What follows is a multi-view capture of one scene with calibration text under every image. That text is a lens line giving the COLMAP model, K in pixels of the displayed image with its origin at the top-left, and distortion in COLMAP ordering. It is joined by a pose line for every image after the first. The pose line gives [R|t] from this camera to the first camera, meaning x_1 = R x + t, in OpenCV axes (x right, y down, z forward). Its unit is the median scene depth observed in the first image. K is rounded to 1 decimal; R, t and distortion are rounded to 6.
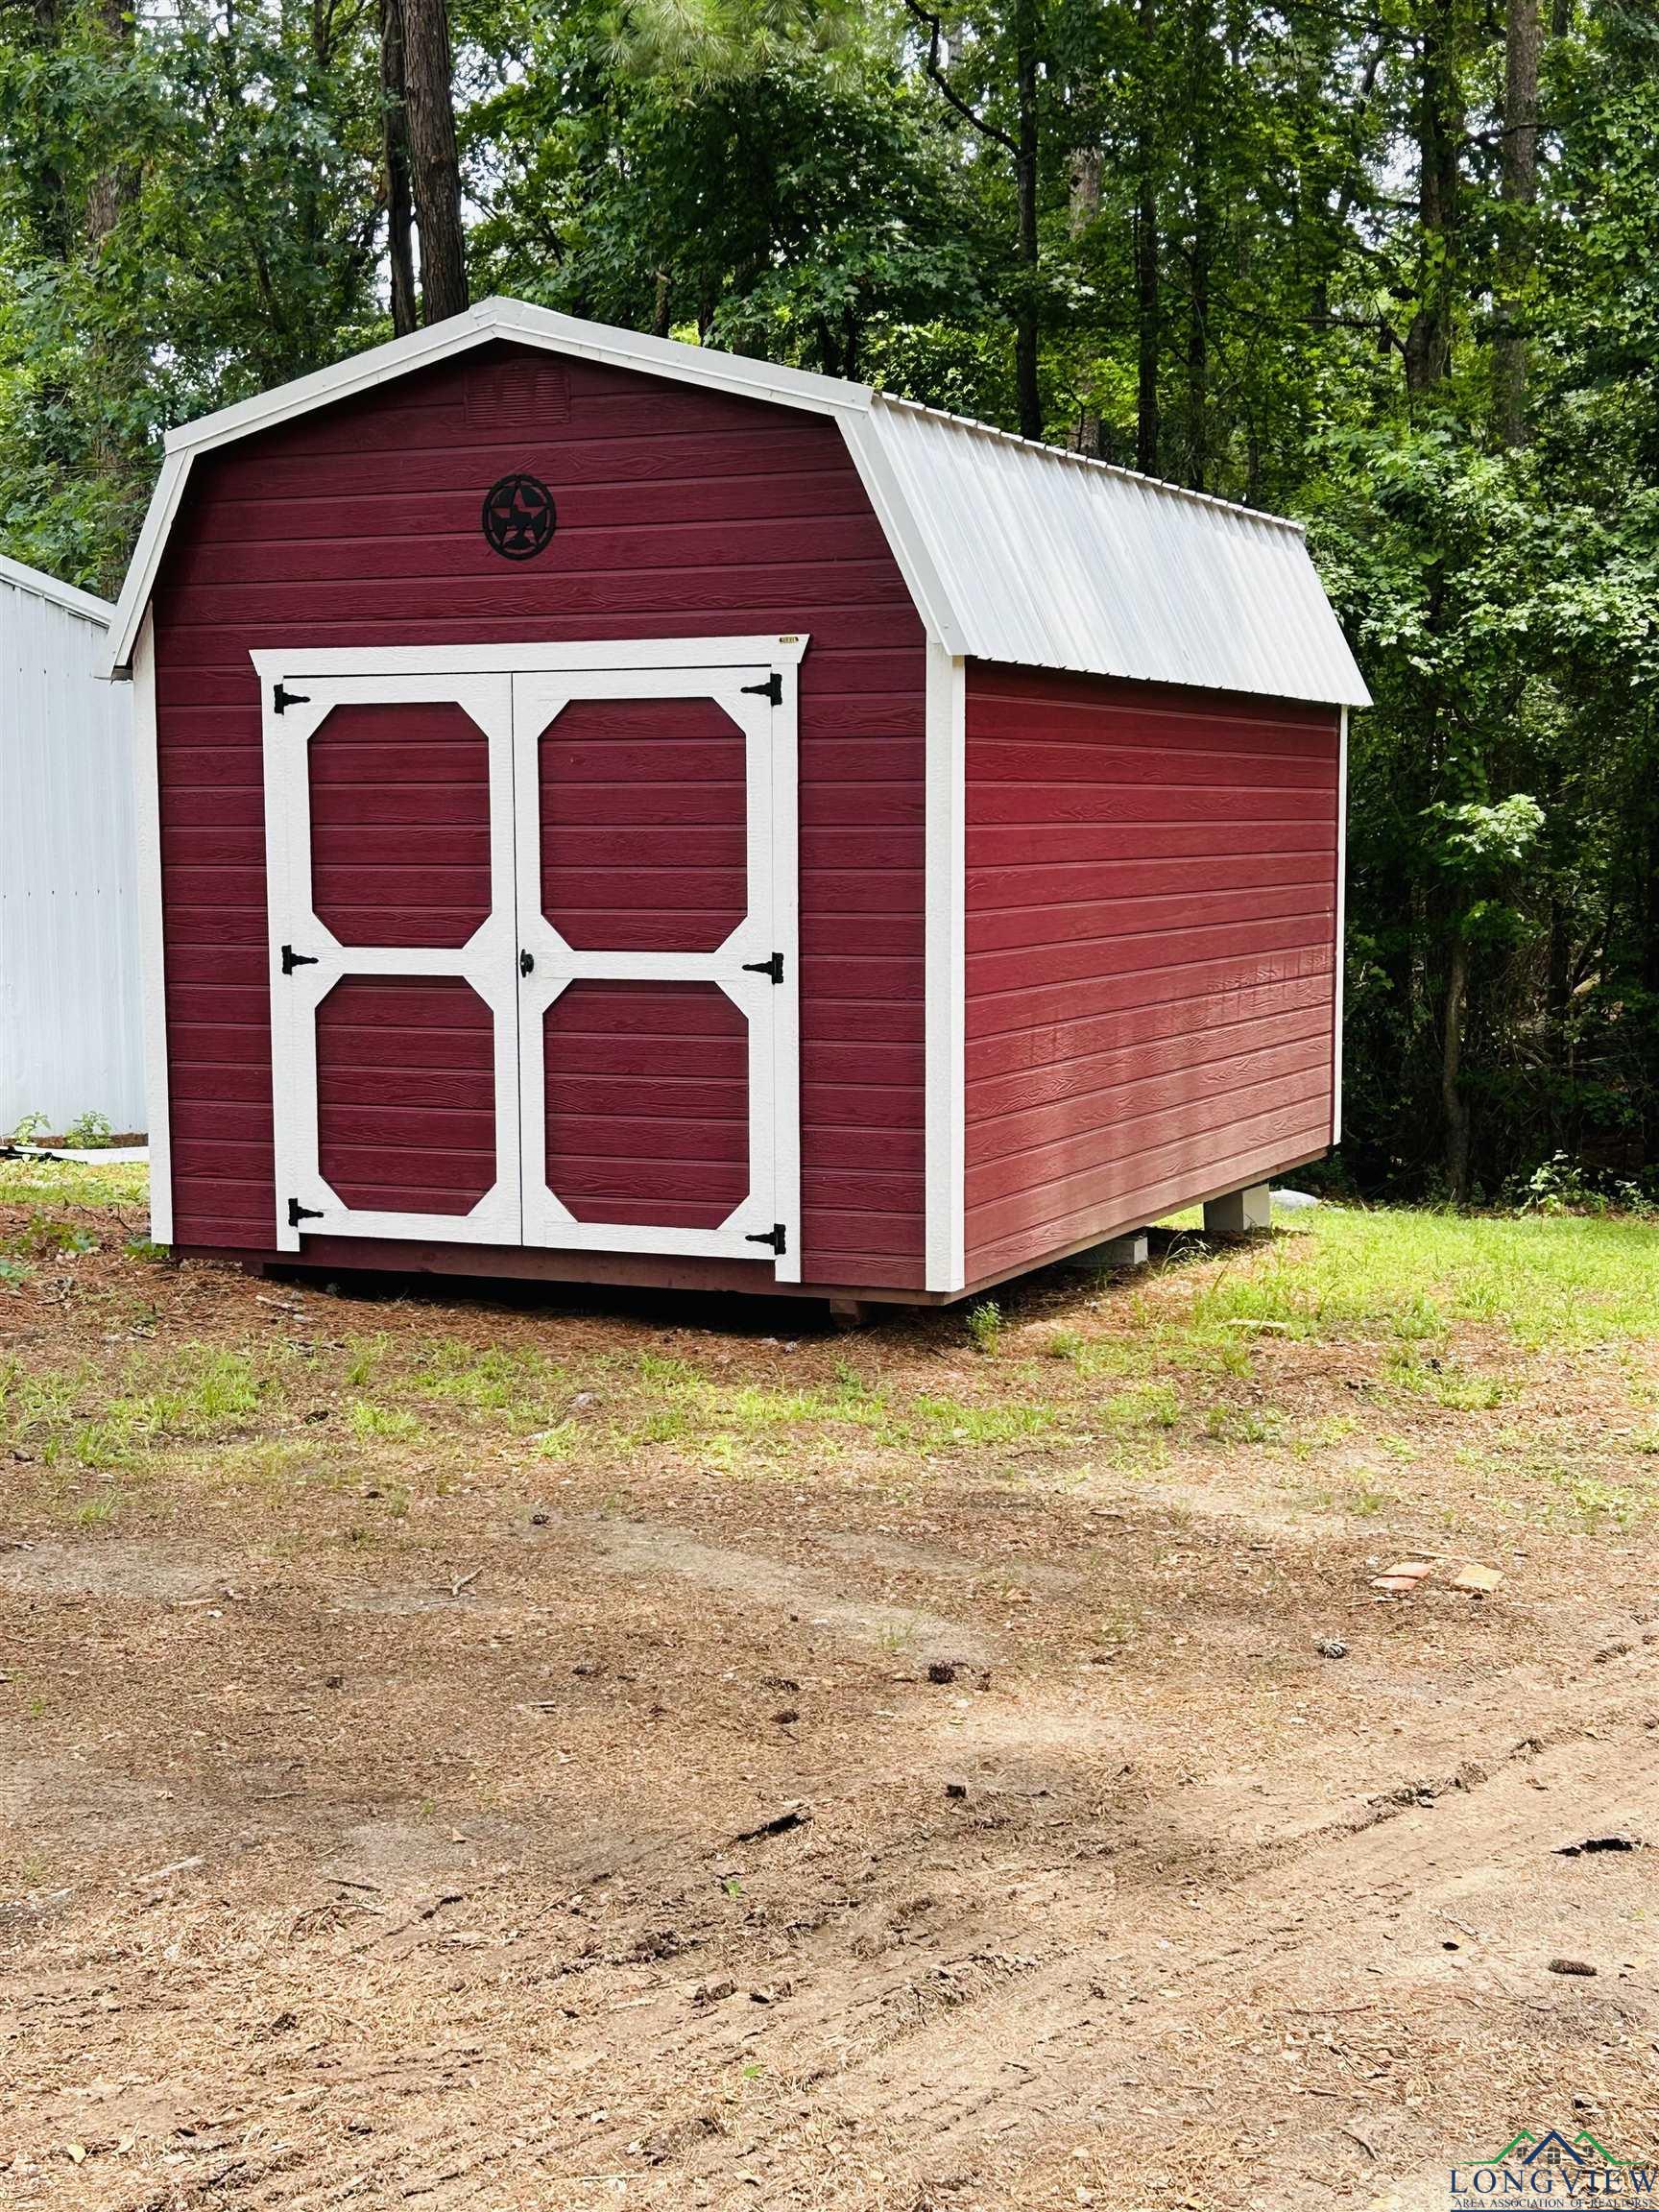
lens RADIAL K [[3095.4, 0, 834.3], [0, 3095.4, 1106.6], [0, 0, 1]] dist [0.094682, 0.000000]
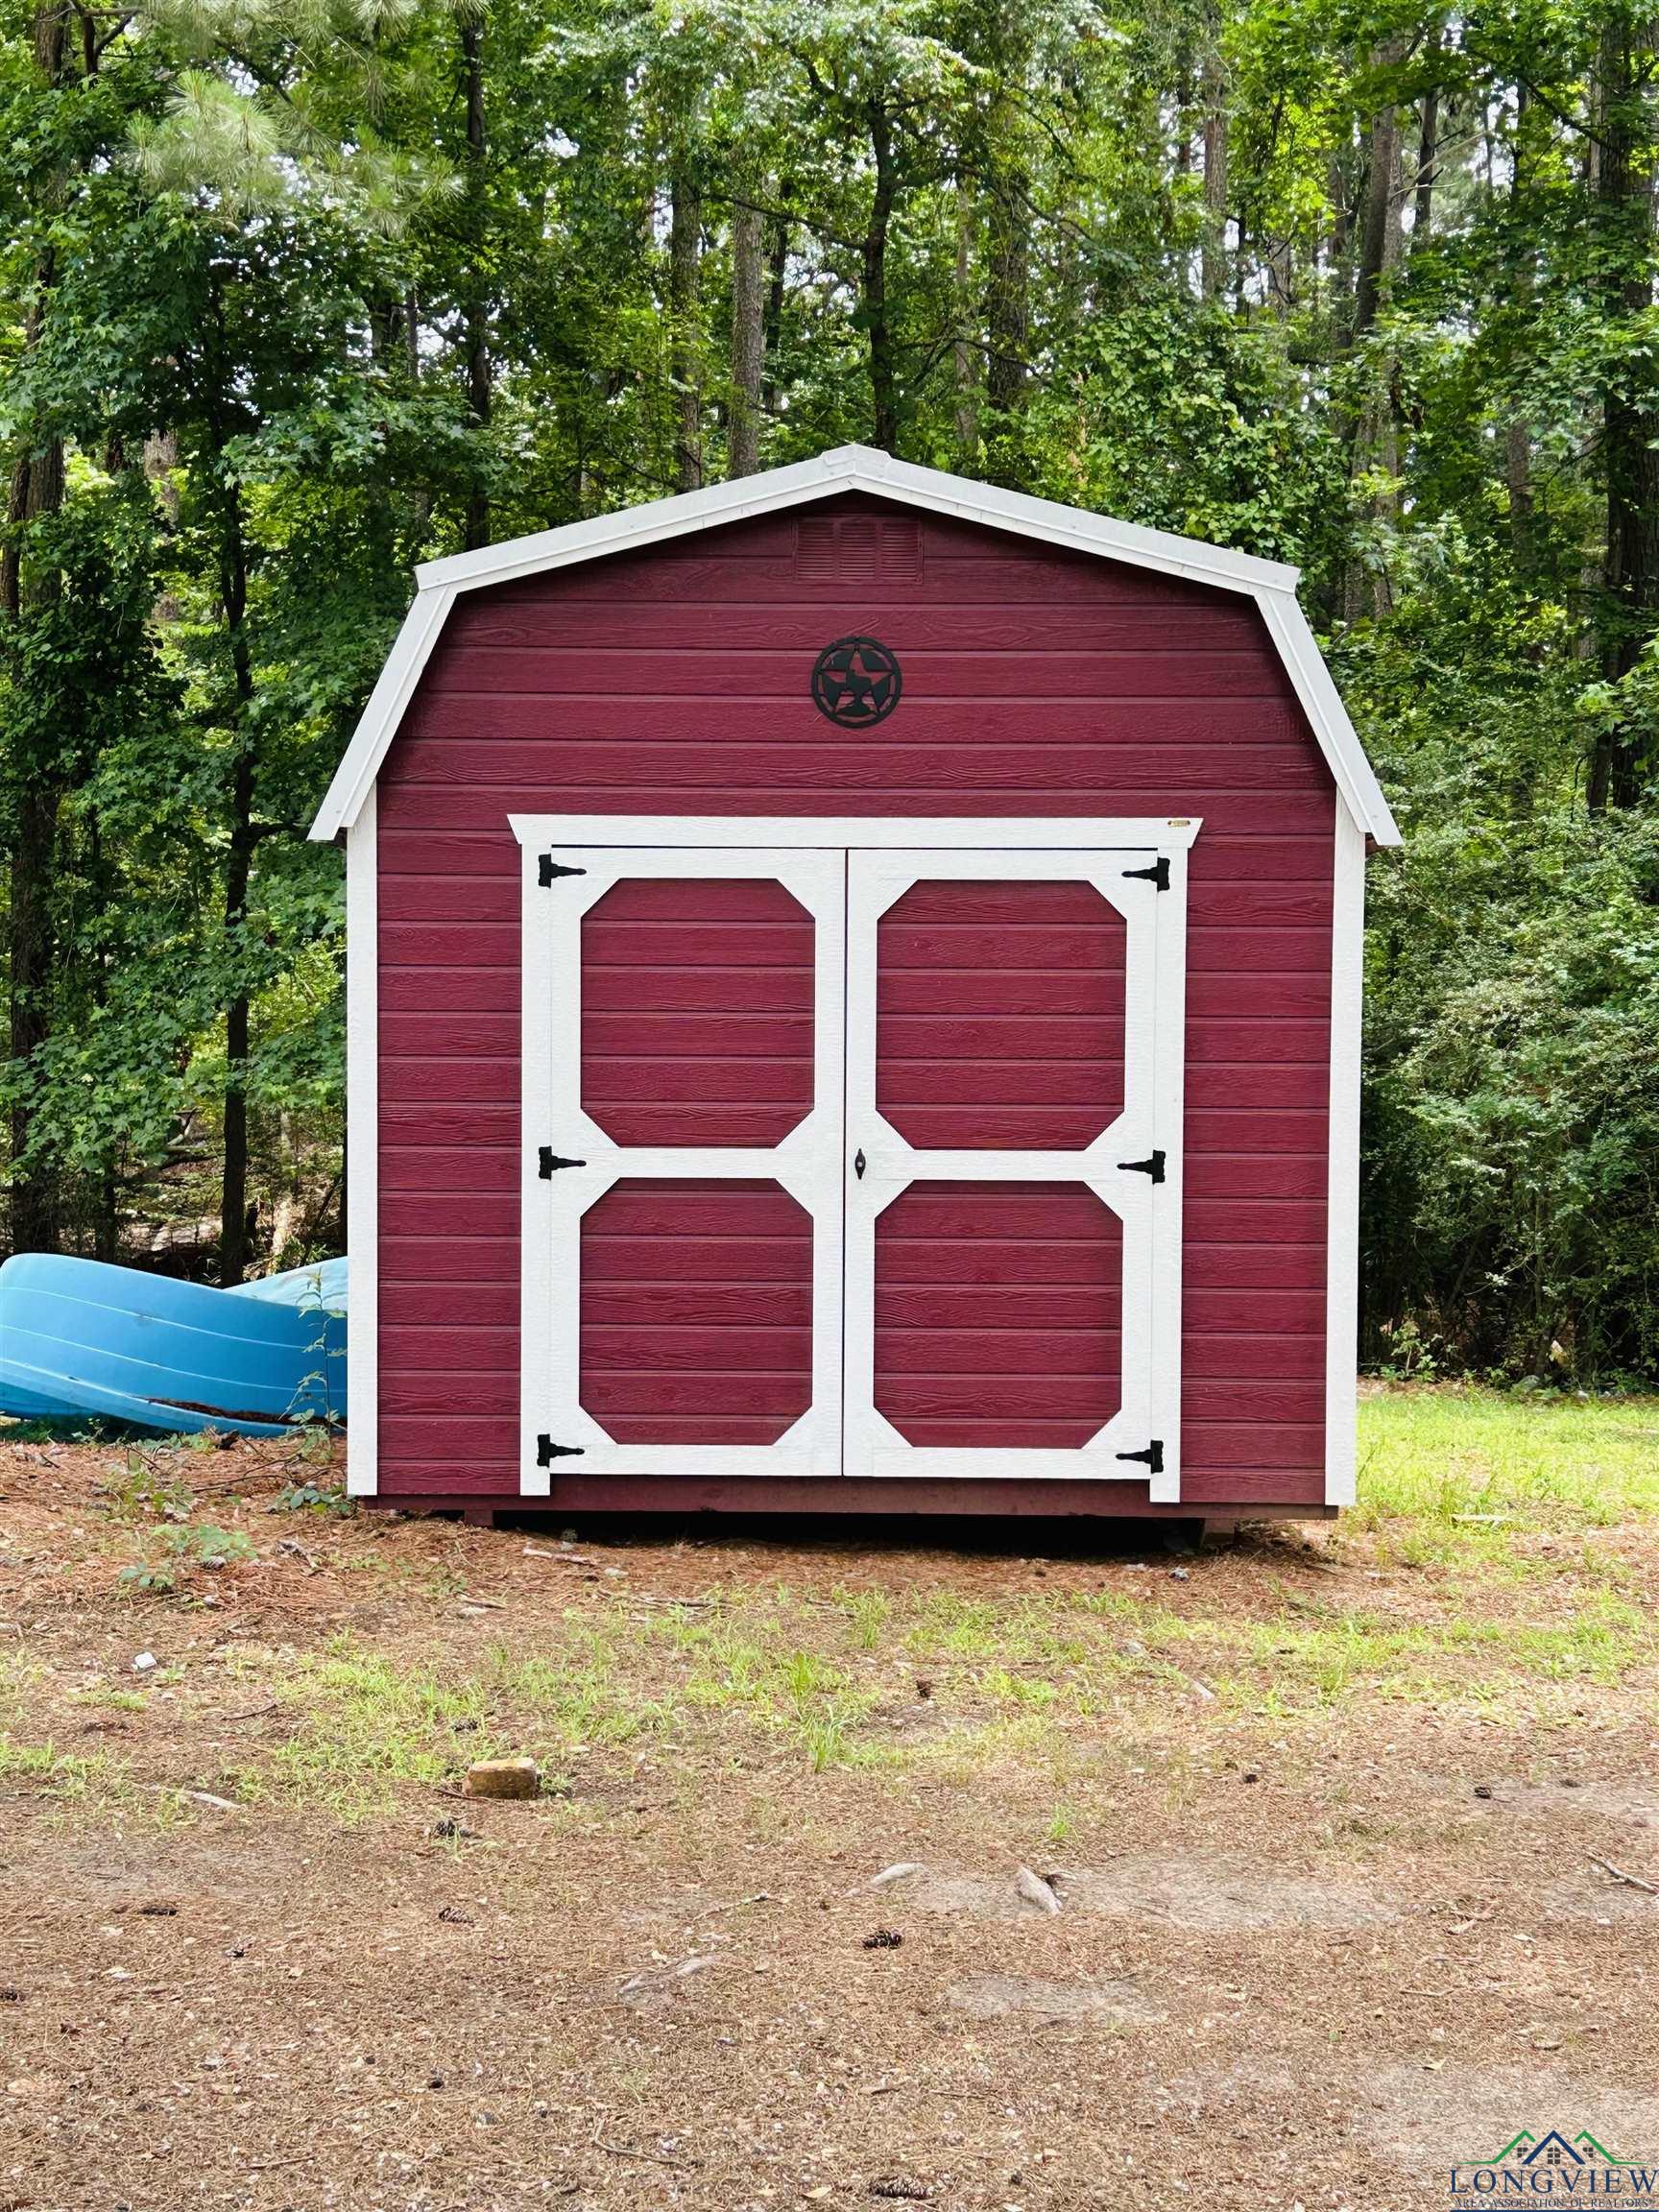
lens RADIAL K [[3095.4, 0, 844.5], [0, 3095.4, 1055.2], [0, 0, 1]] dist [0.094682, 0.000000]
pose [[0.923640, 0.000428, 0.383260, -0.451330], [0.025332, 0.997744, -0.062163, -0.021600], [-0.382422, 0.067125, 0.921546, 0.158248]]
